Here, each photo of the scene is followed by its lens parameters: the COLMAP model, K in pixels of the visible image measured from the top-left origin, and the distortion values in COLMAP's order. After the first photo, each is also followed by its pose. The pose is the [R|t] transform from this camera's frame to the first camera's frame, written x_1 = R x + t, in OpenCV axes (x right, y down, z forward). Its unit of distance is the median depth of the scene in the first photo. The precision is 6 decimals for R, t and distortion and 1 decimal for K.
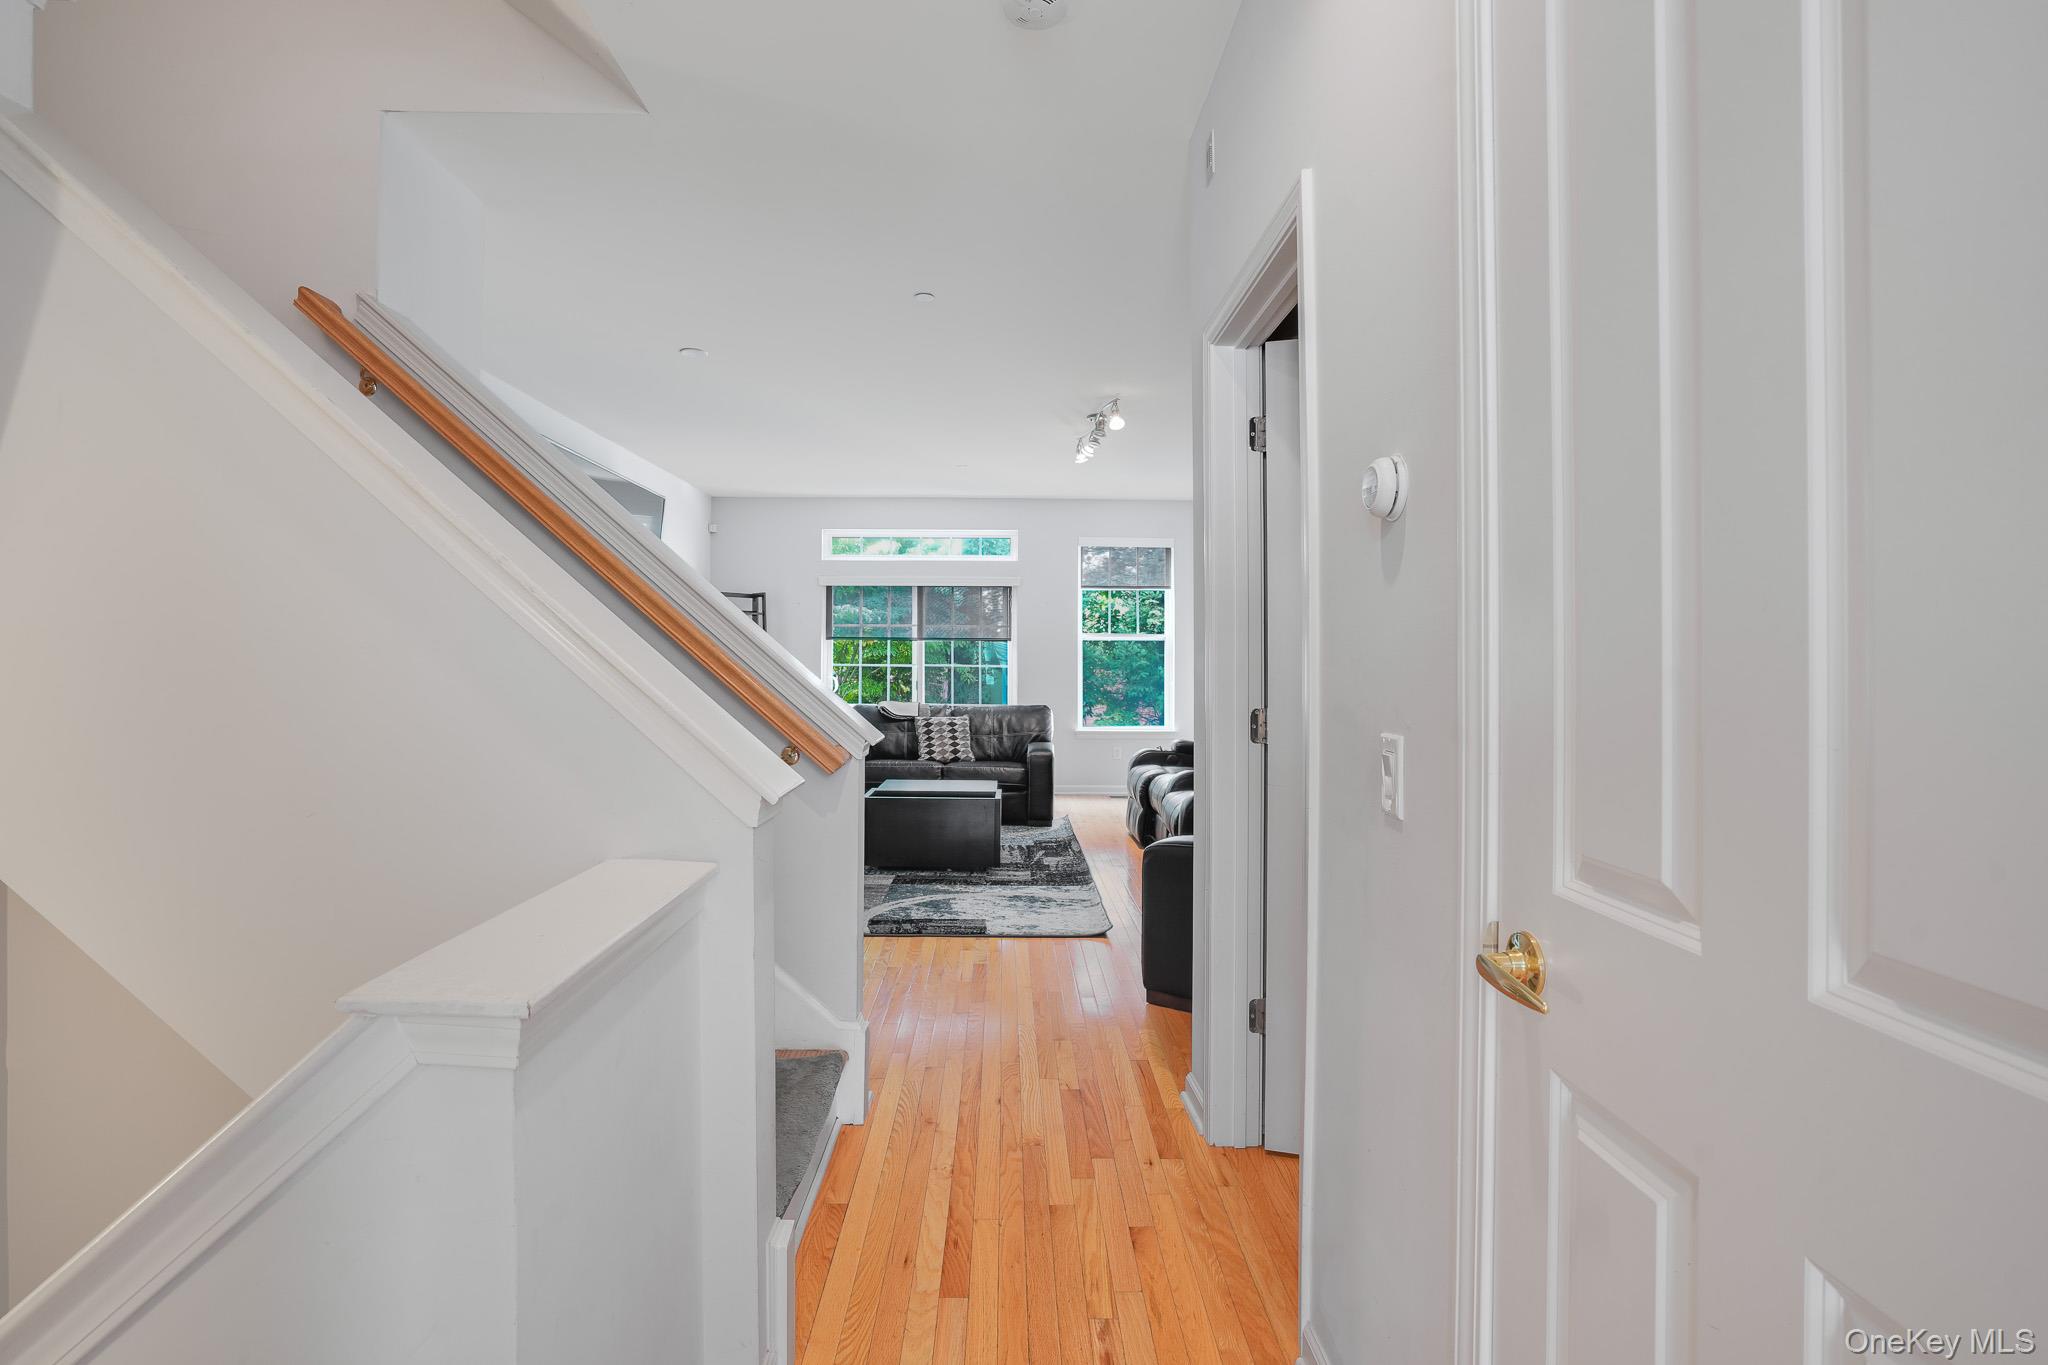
lens RADIAL K [[1011.0, 0, 1021.4], [0, 1011.0, 668.3], [0, 0, 1]] dist [-0.045748, 0.023550]
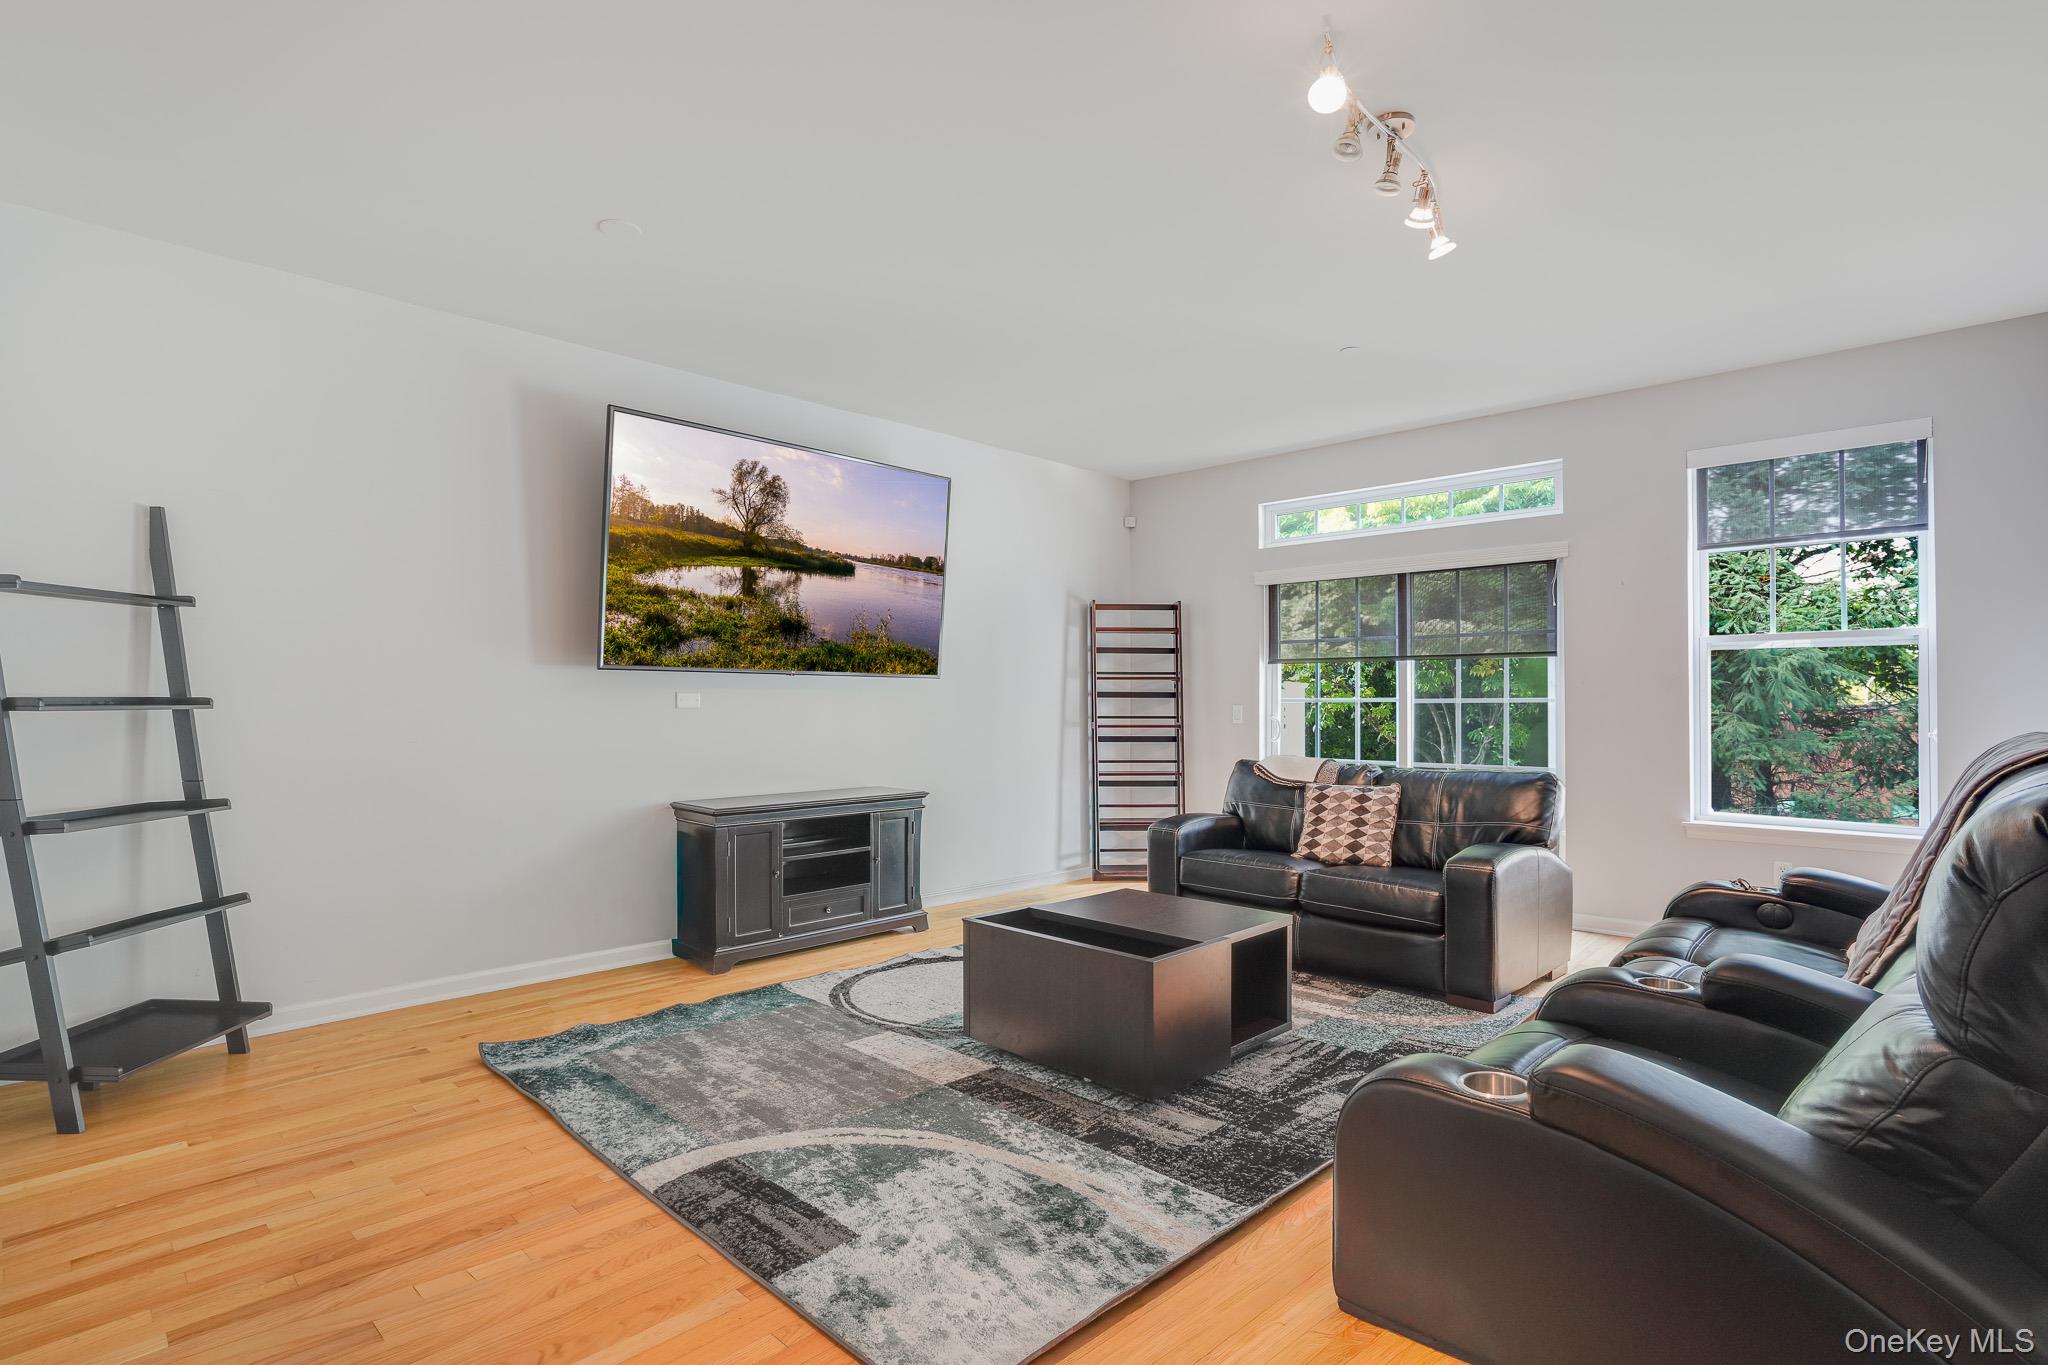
lens RADIAL K [[1011.0, 0, 1021.4], [0, 1011.0, 668.3], [0, 0, 1]] dist [-0.045748, 0.023550]
pose [[0.715762, -0.026377, -0.697846, 0.170648], [-0.003413, 0.999142, -0.041266, 0.004846], [0.698336, 0.031919, 0.715058, 0.396209]]
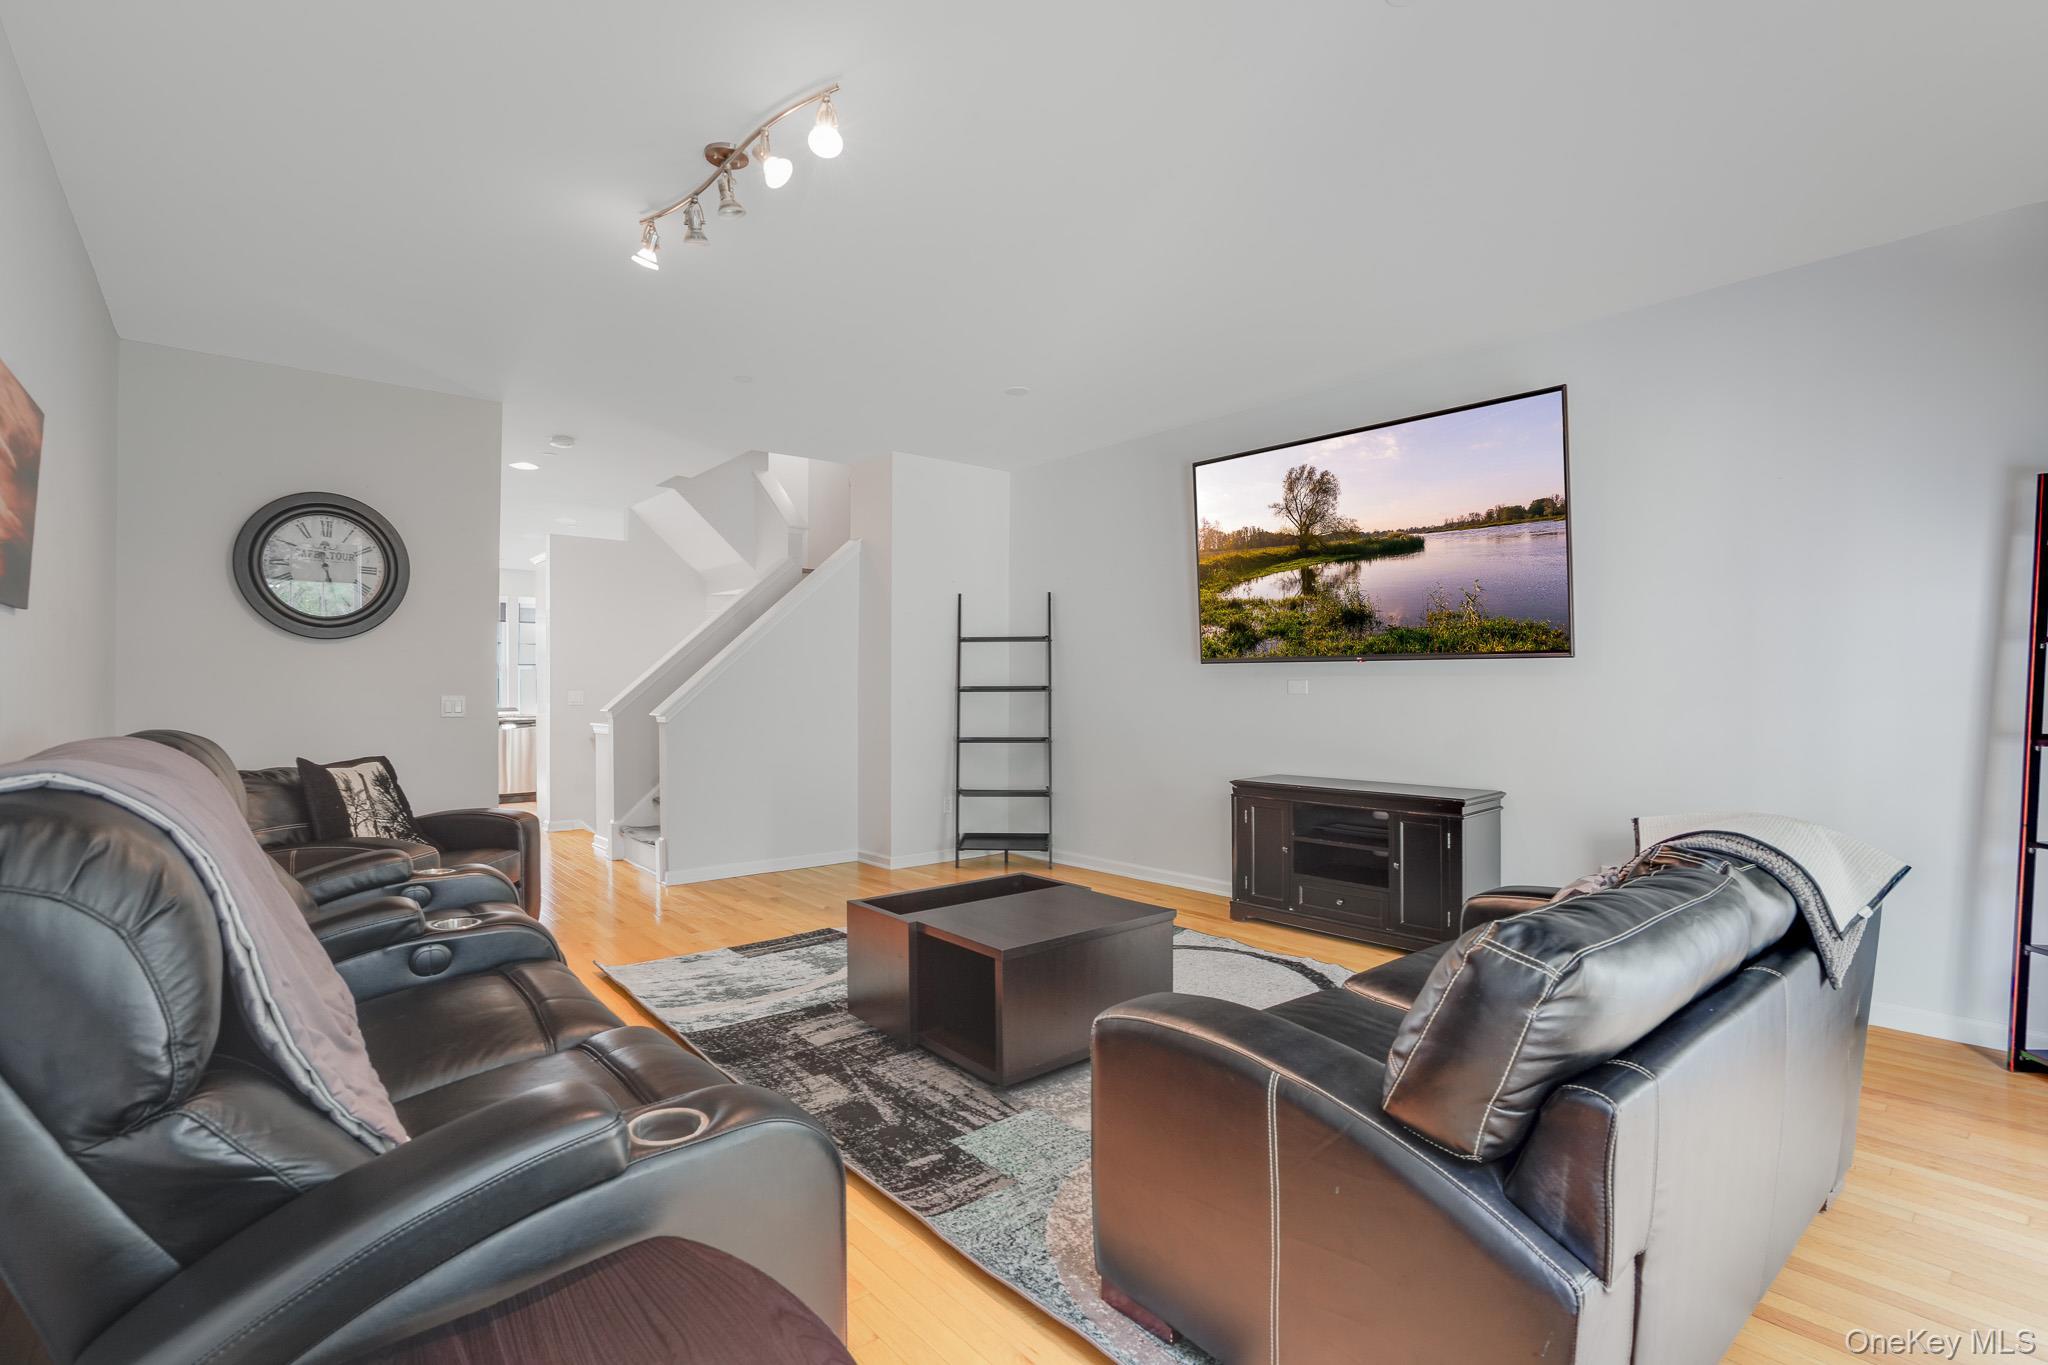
lens RADIAL K [[899.9, 0, 1031.8], [0, 899.9, 756.0], [0, 0, 1]] dist [-0.064635, 0.014229]
pose [[-0.758315, 0.040906, -0.650604, 0.146957], [-0.003569, 0.997754, 0.066893, 0.003078], [0.651879, 0.053048, -0.756465, 0.938792]]
